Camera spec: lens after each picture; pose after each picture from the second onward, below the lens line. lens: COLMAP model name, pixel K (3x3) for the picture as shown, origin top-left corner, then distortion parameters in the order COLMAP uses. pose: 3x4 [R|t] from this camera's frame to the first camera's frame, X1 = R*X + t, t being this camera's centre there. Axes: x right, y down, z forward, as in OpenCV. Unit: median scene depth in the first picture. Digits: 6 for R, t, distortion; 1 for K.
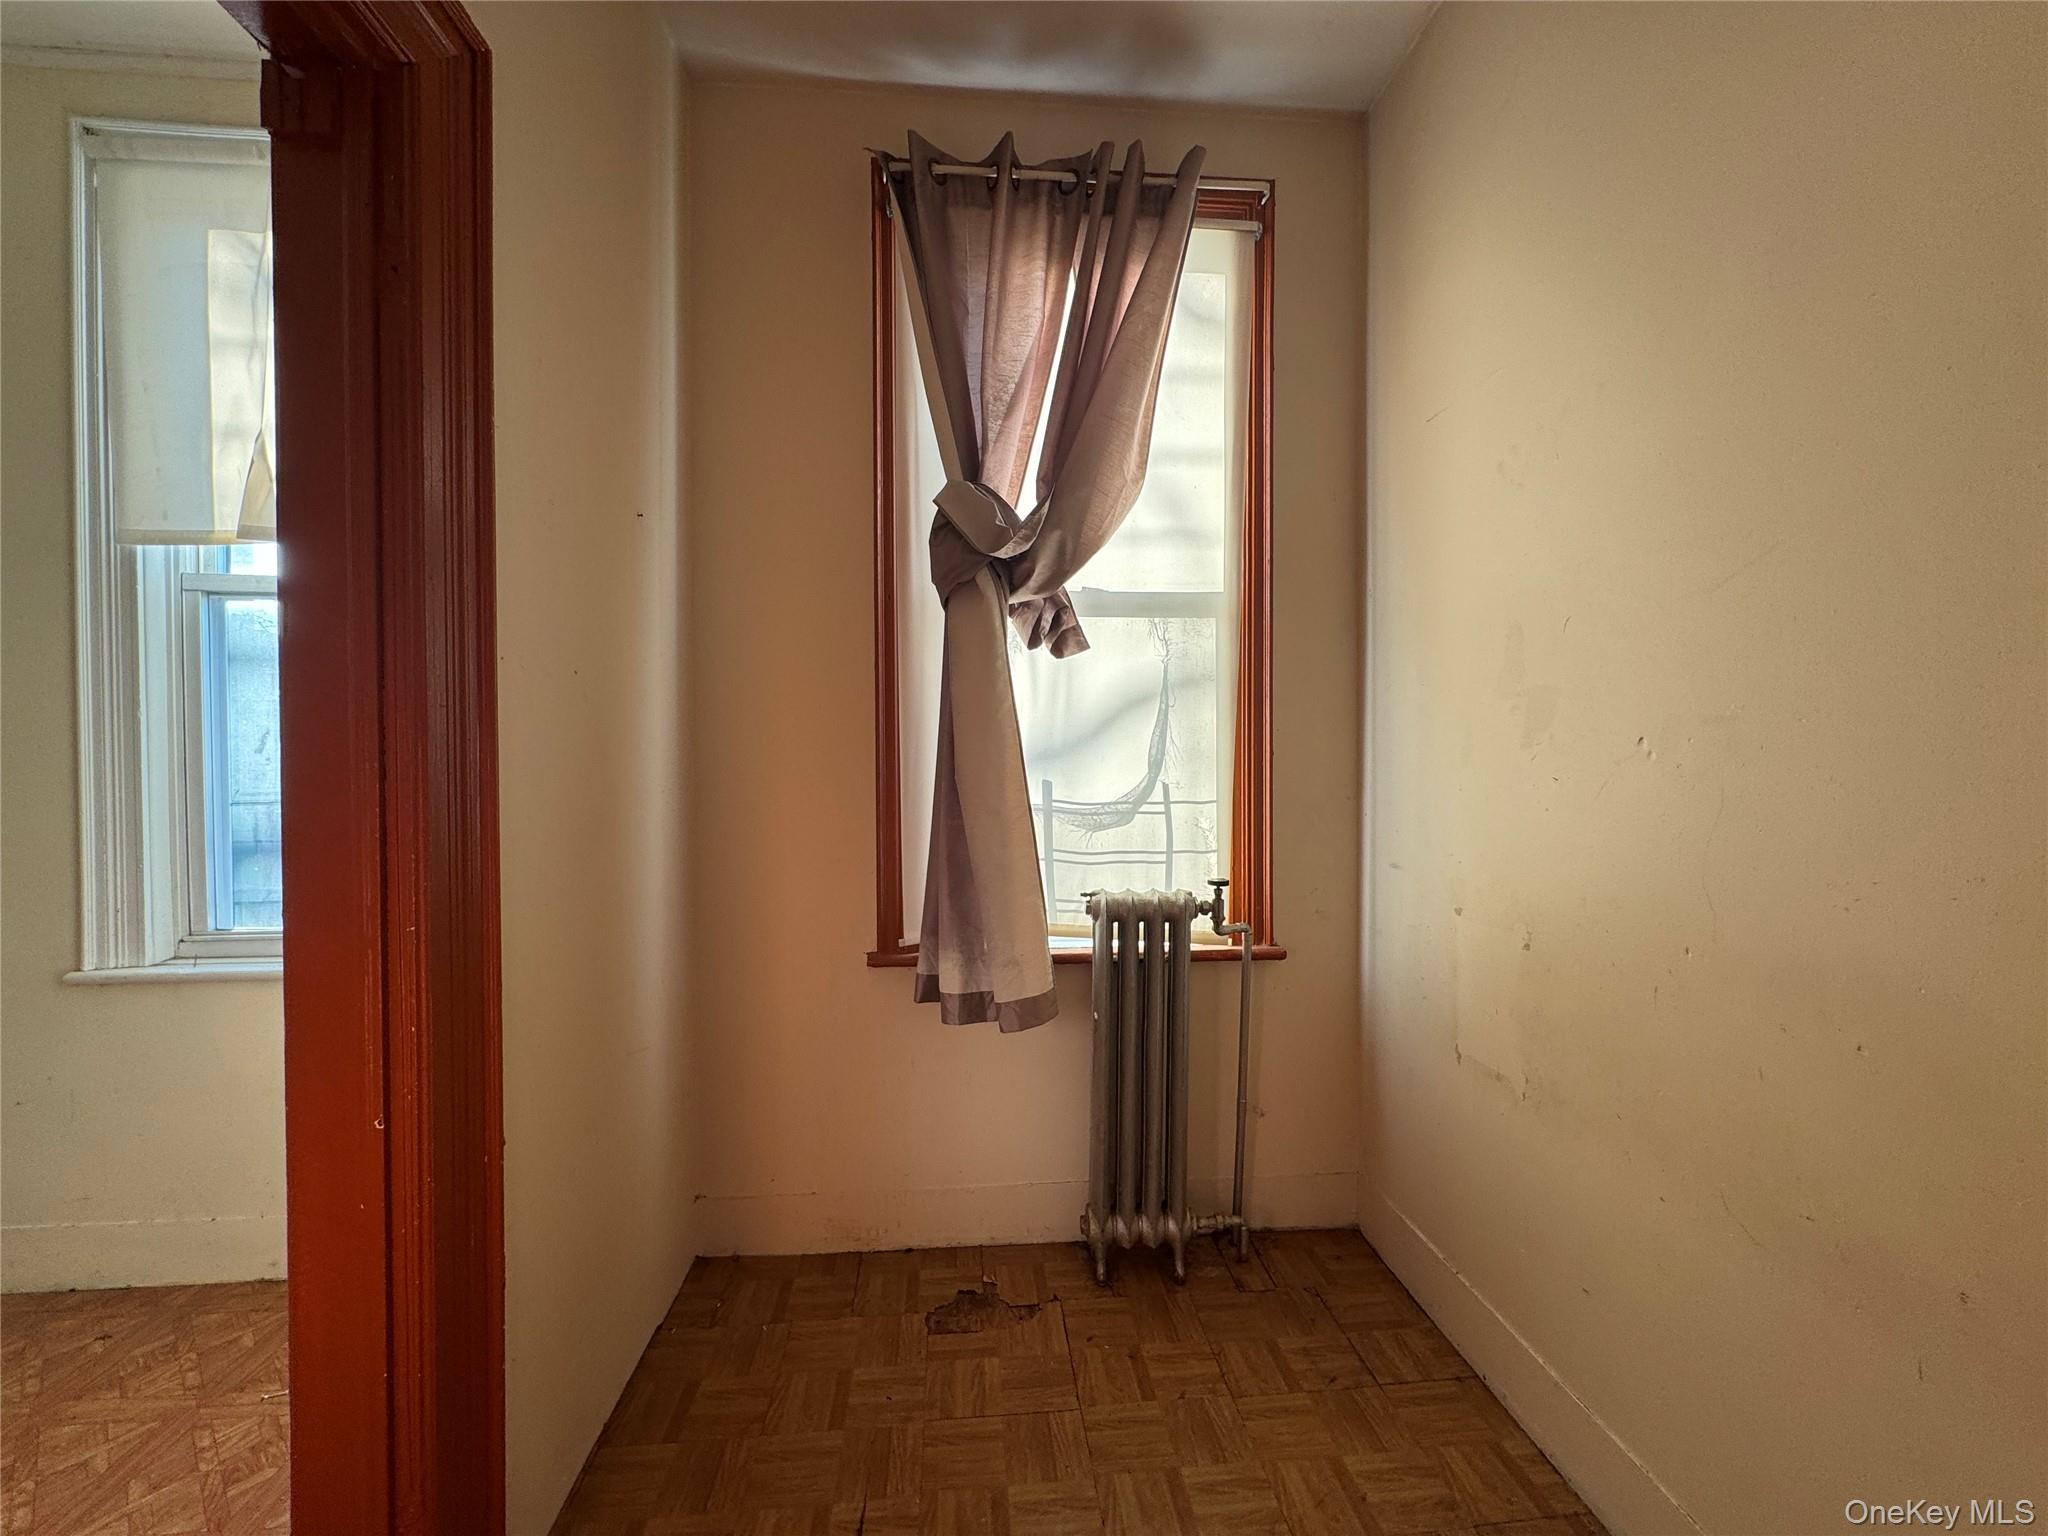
lens RADIAL K [[814.5, 0, 1024.0], [0, 814.5, 768.0], [0, 0, 1]] dist [-0.001514, -0.000317]
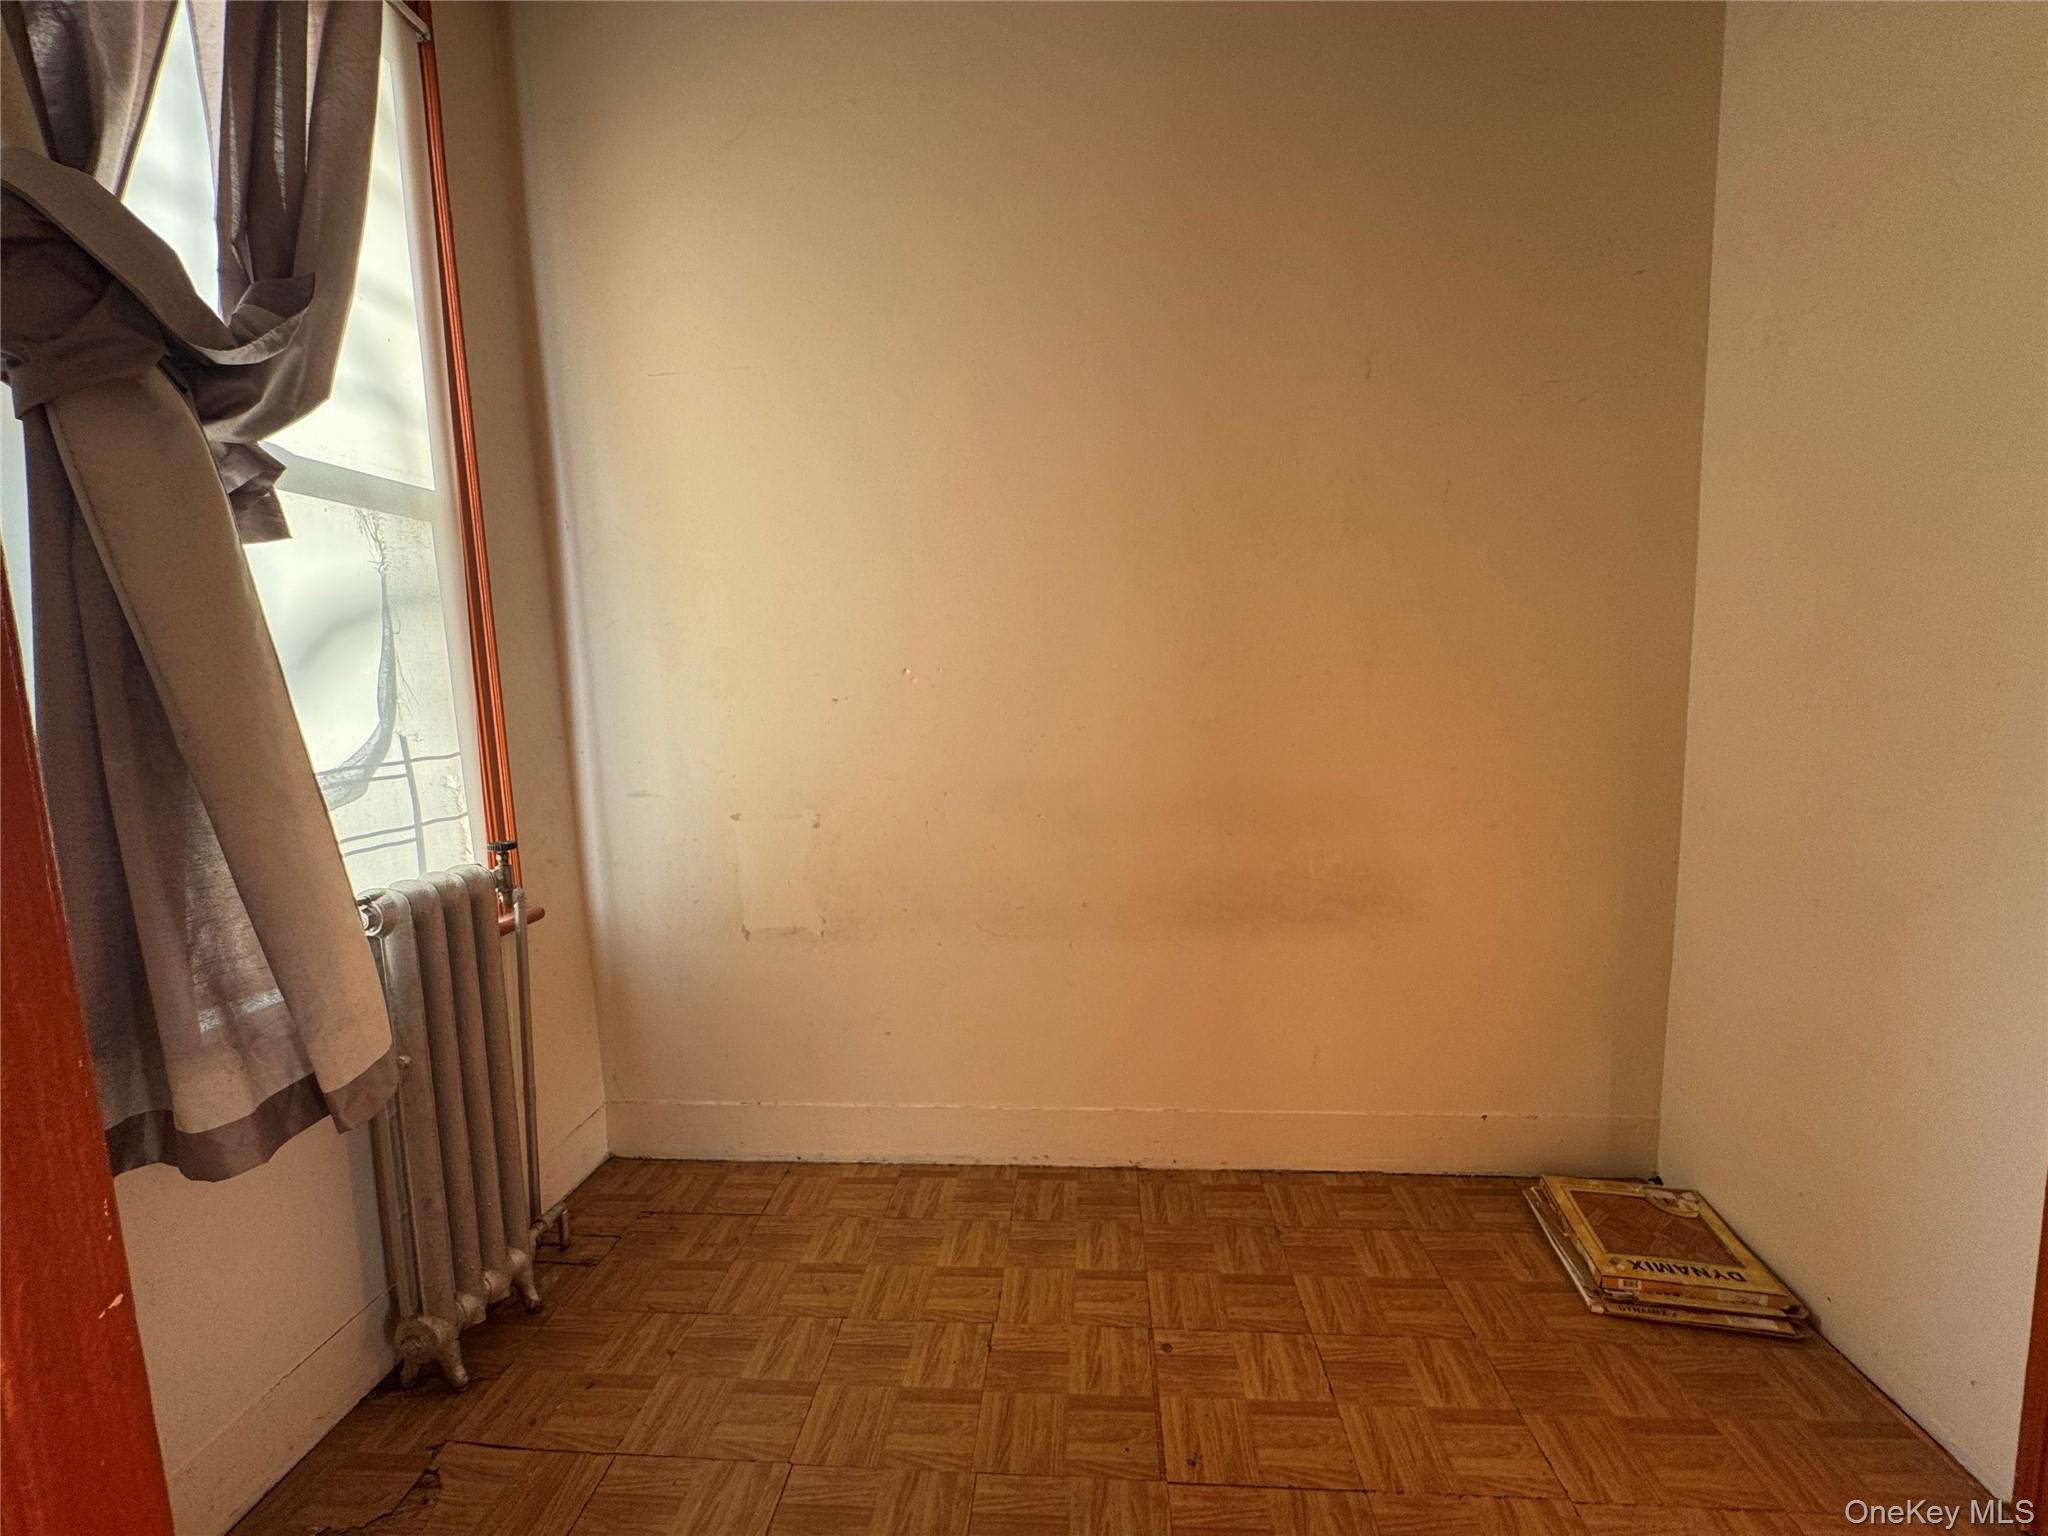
lens RADIAL K [[816.2, 0, 1024.0], [0, 816.2, 768.0], [0, 0, 1]] dist [0.001231, -0.000101]
pose [[0.170432, -0.114168, 0.978733, -0.539338], [0.052687, 0.992900, 0.106646, -0.002321], [-0.983960, 0.033390, 0.175237, 0.348257]]
